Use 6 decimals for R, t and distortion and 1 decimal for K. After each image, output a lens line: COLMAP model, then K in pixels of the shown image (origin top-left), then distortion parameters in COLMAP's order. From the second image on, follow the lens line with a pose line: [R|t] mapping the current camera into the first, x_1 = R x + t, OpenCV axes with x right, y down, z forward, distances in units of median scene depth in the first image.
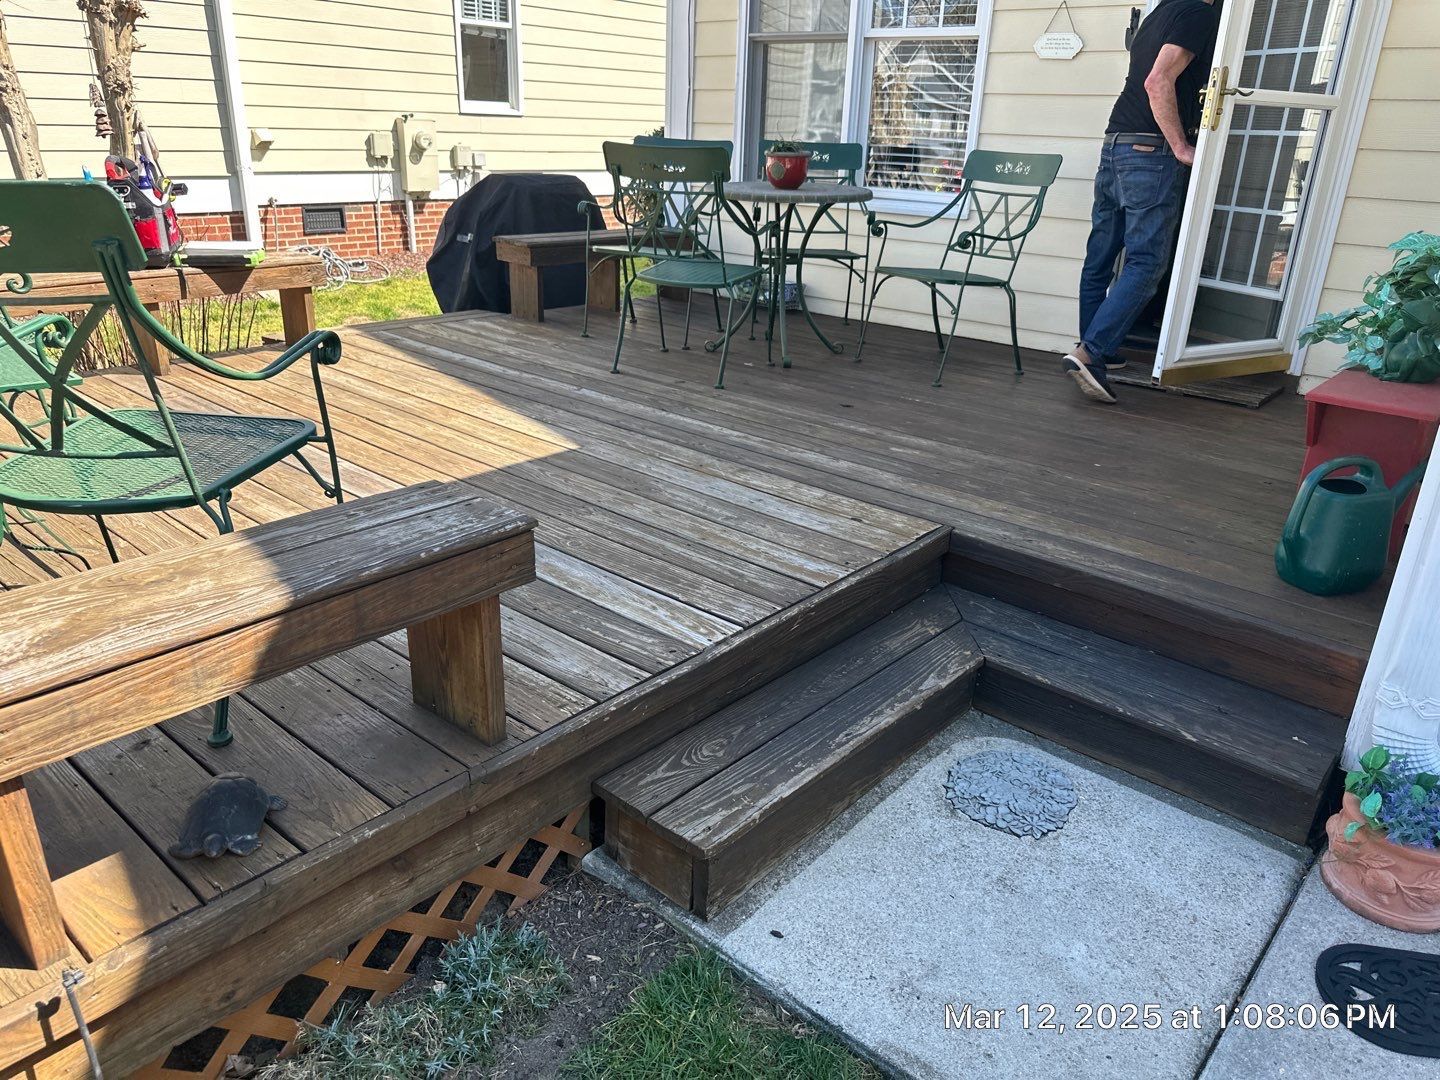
lens RADIAL K [[1024.5, 0, 726.2], [0, 1024.5, 536.9], [0, 0, 1]] dist [0.059338, -0.085281]
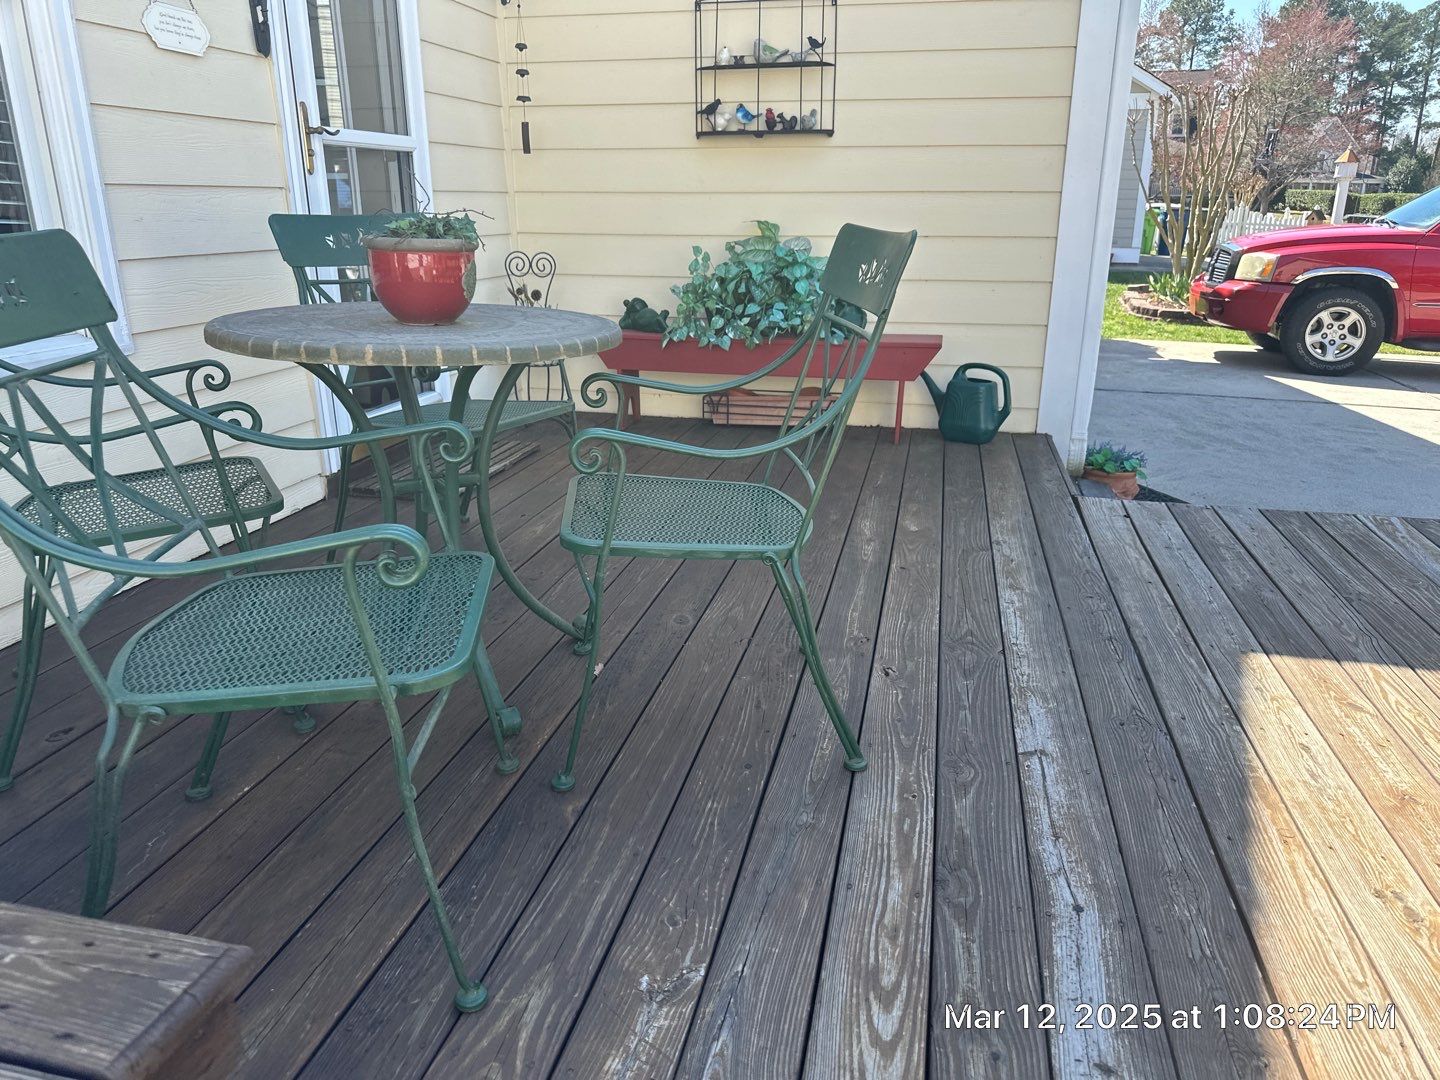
lens RADIAL K [[1024.5, 0, 720.8], [0, 1024.5, 538.7], [0, 0, 1]] dist [0.059338, -0.085281]
pose [[-0.481601, -0.309698, 0.819846, -0.593876], [0.308248, 0.815847, 0.489261, -0.685325], [-0.820393, 0.488344, -0.297449, 1.692210]]
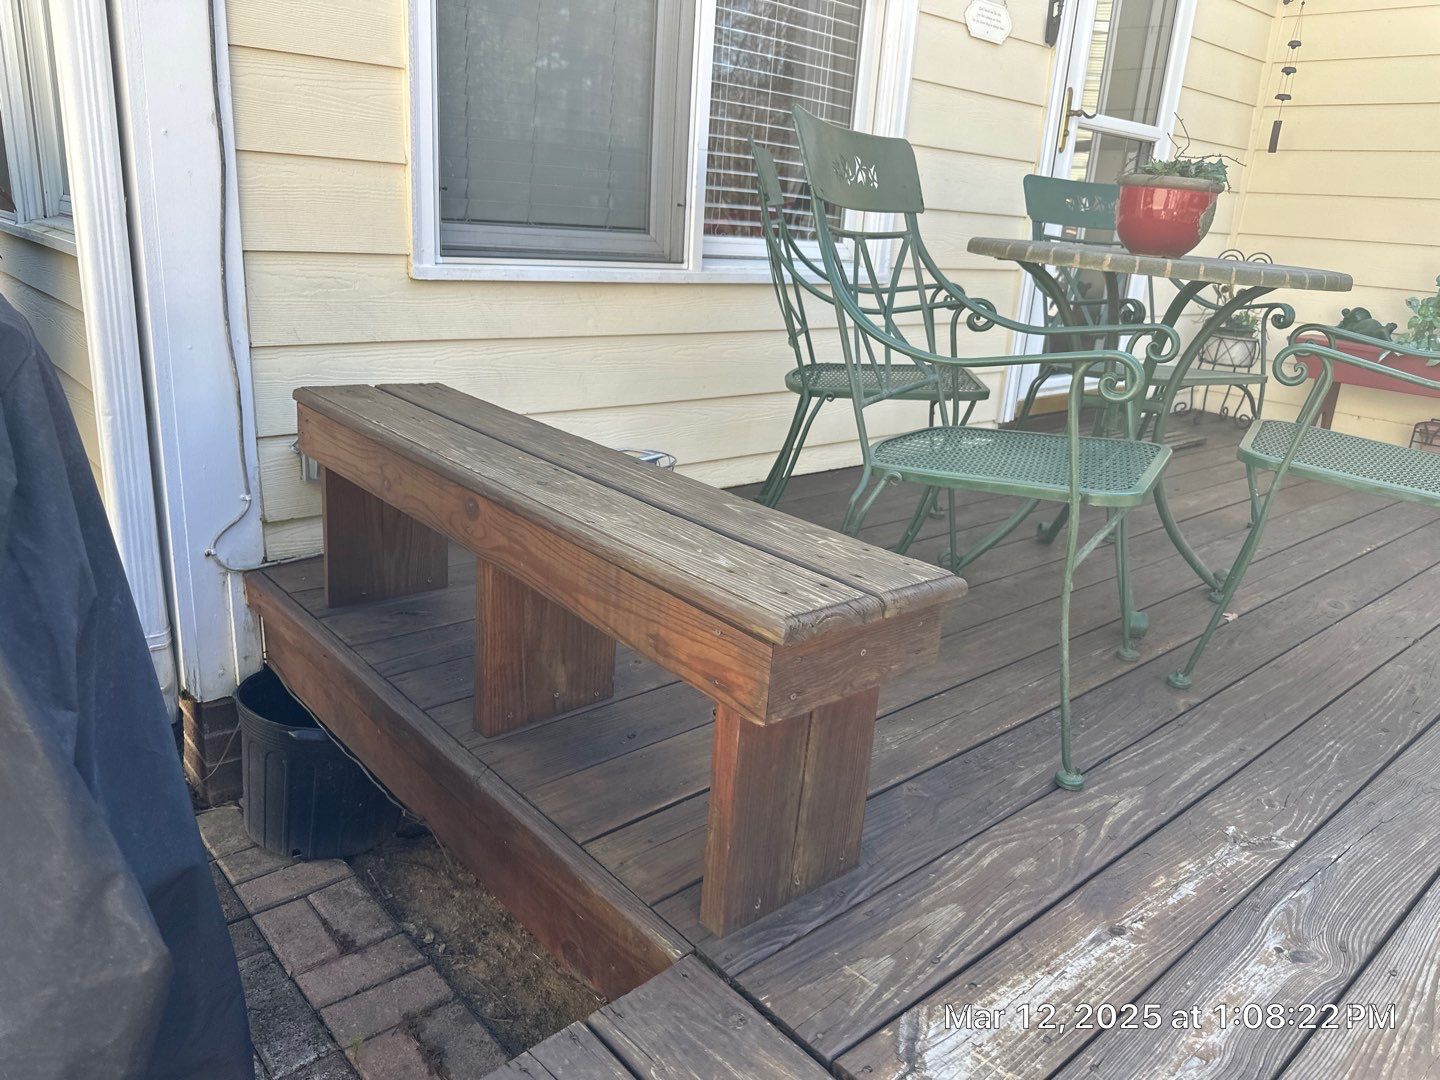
lens RADIAL K [[1024.5, 0, 715.2], [0, 1024.5, 538.5], [0, 0, 1]] dist [0.059338, -0.085281]
pose [[0.127767, -0.329526, 0.935461, -0.708019], [0.314779, 0.907900, 0.276825, -0.652299], [-0.940526, 0.259094, 0.219728, 1.765233]]
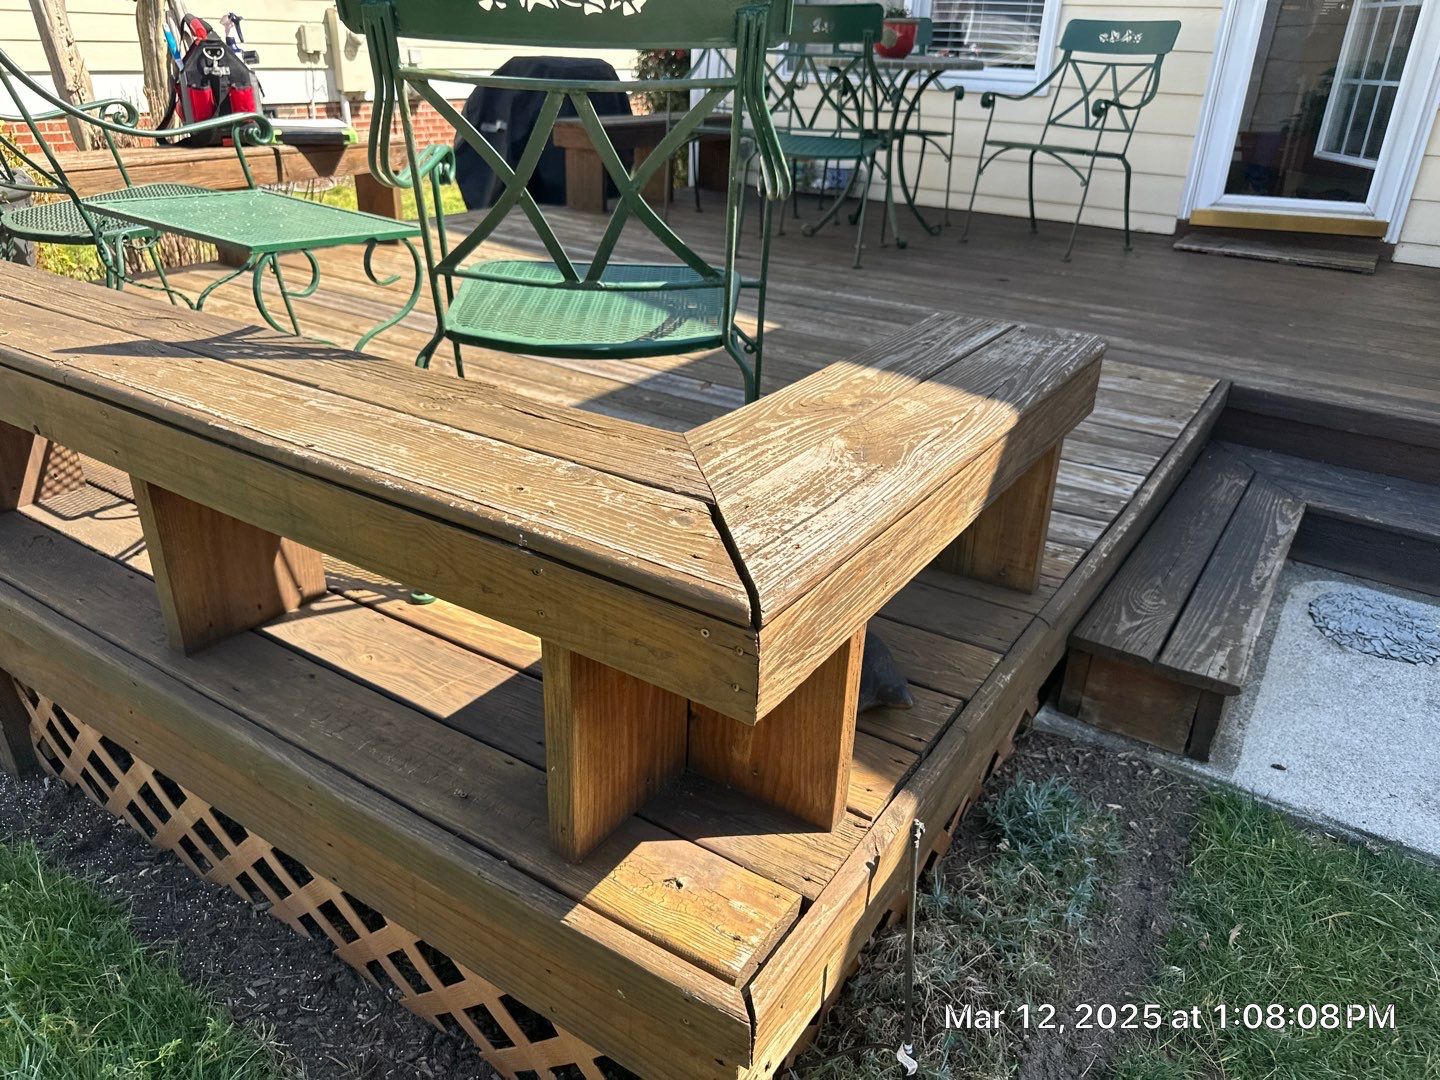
lens RADIAL K [[1024.5, 0, 734.3], [0, 1024.5, 544.8], [0, 0, 1]] dist [0.059338, -0.085281]
pose [[0.989982, -0.061213, 0.127235, -0.374493], [0.051478, 0.995588, 0.078446, 0.043113], [-0.131475, -0.071110, 0.988766, 0.064360]]
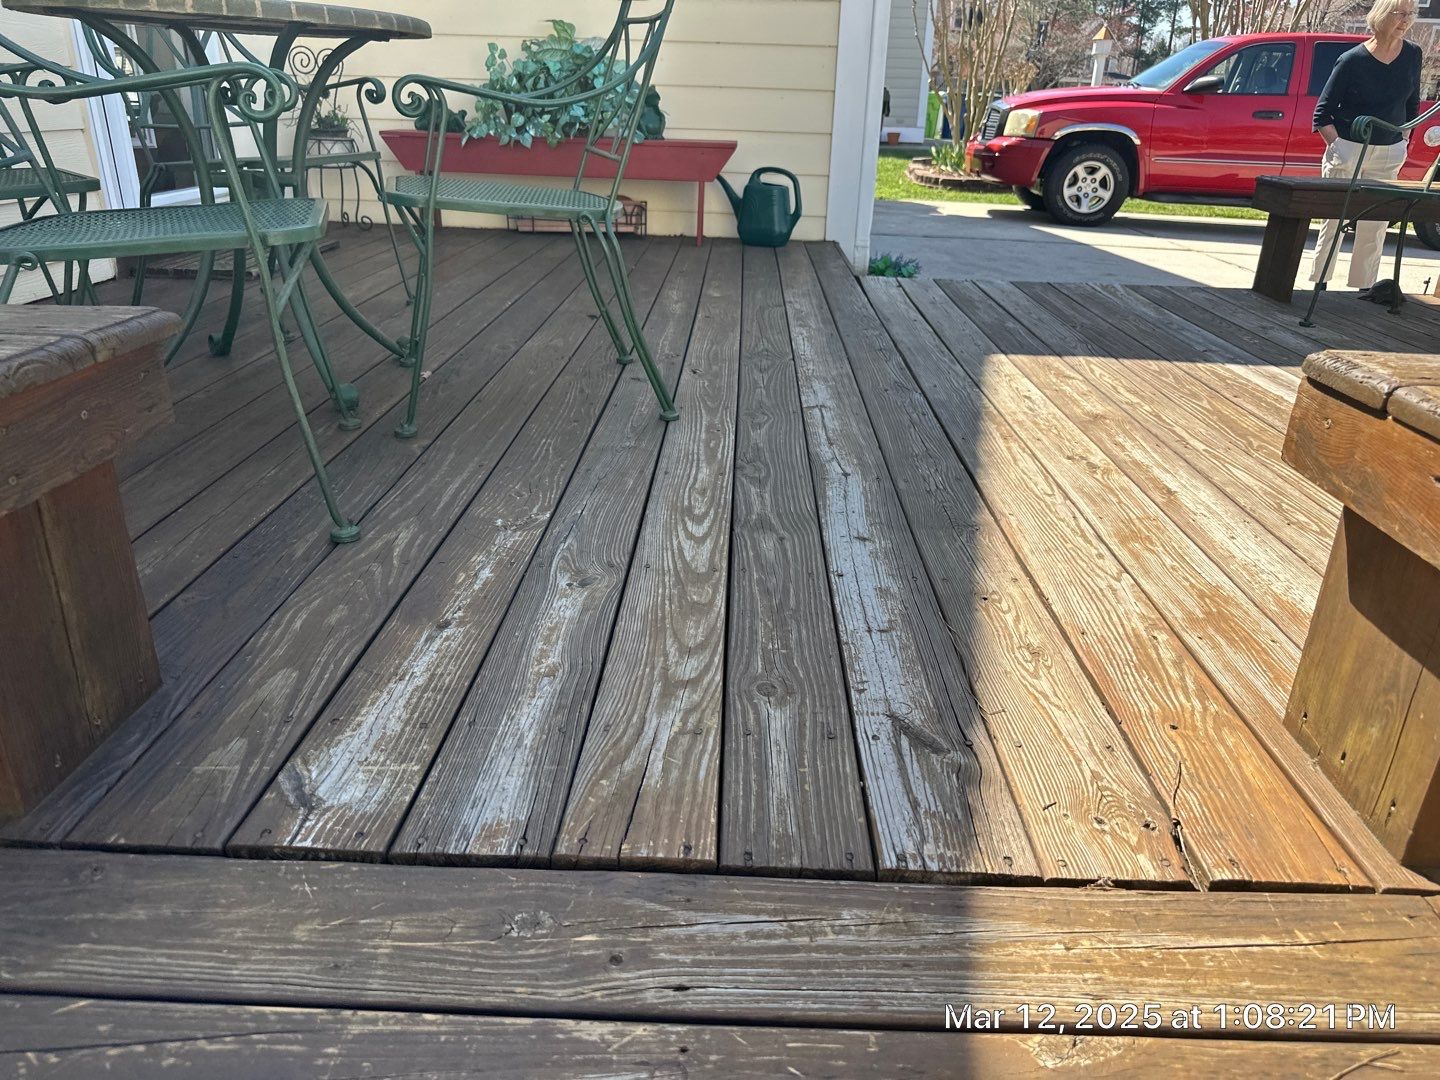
lens RADIAL K [[1024.5, 0, 738.7], [0, 1024.5, 536.2], [0, 0, 1]] dist [0.059338, -0.085281]
pose [[-0.645555, -0.350922, 0.678316, -0.715943], [0.237231, 0.752103, 0.614868, -0.612660], [-0.725934, 0.557849, -0.402275, 1.808428]]
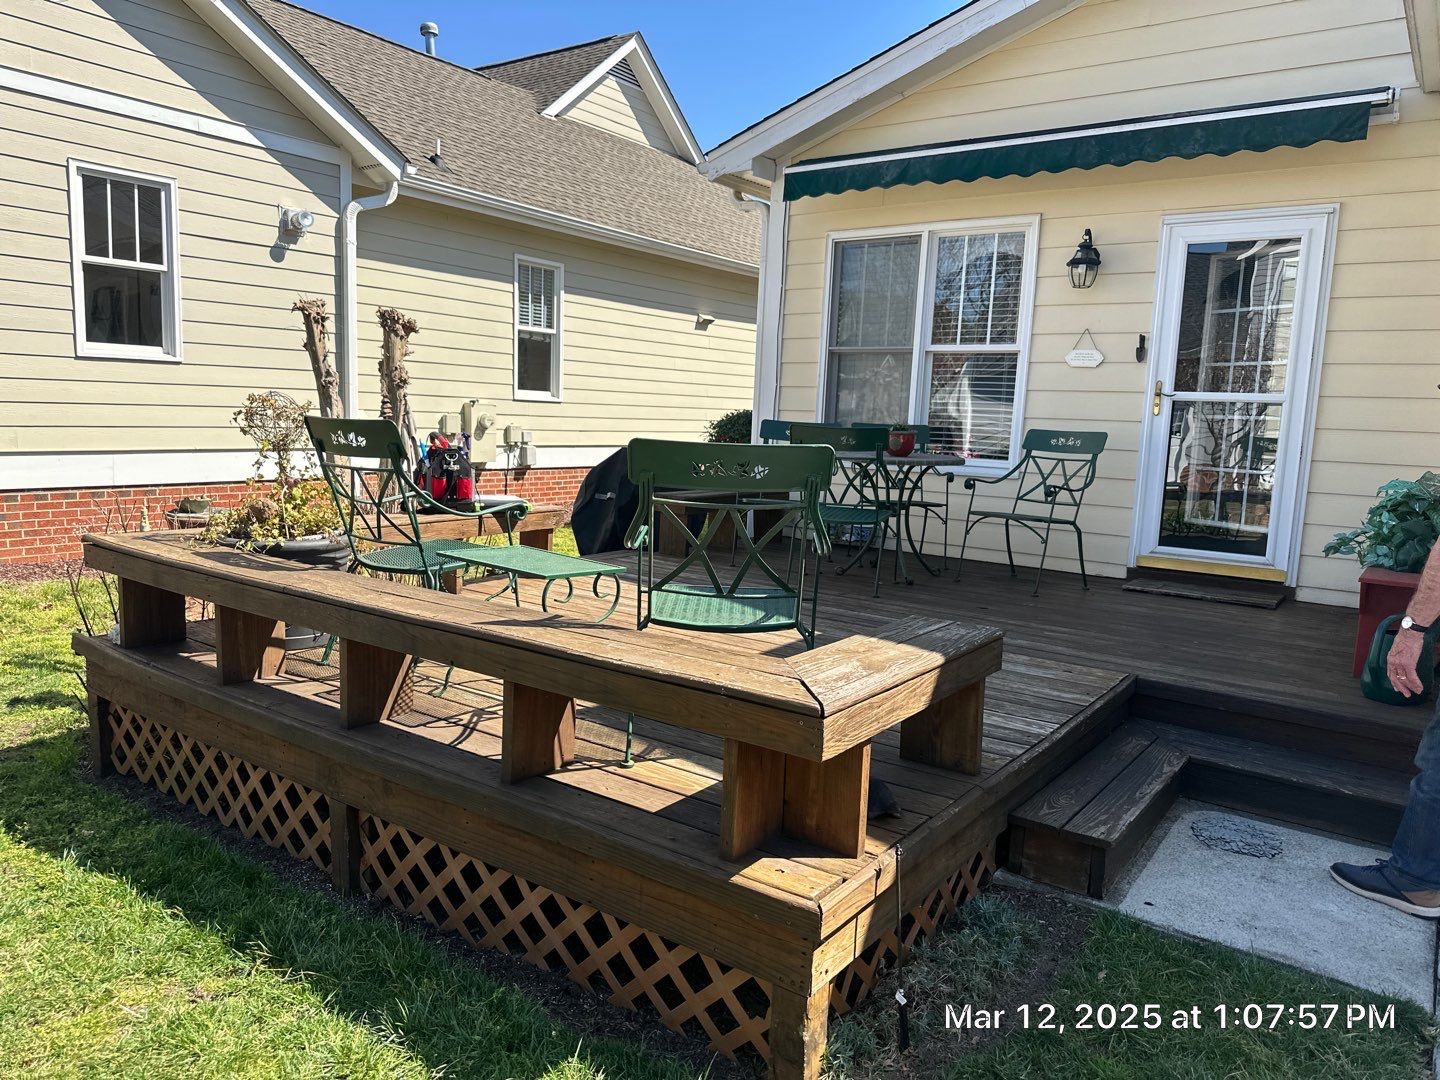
lens RADIAL K [[1024.5, 0, 716.5], [0, 1024.5, 537.6], [0, 0, 1]] dist [0.059338, -0.085281]
pose [[0.996025, -0.007732, 0.088734, -0.469587], [0.029733, 0.967942, -0.249406, 0.141392], [-0.083961, 0.251053, 0.964325, -0.372496]]
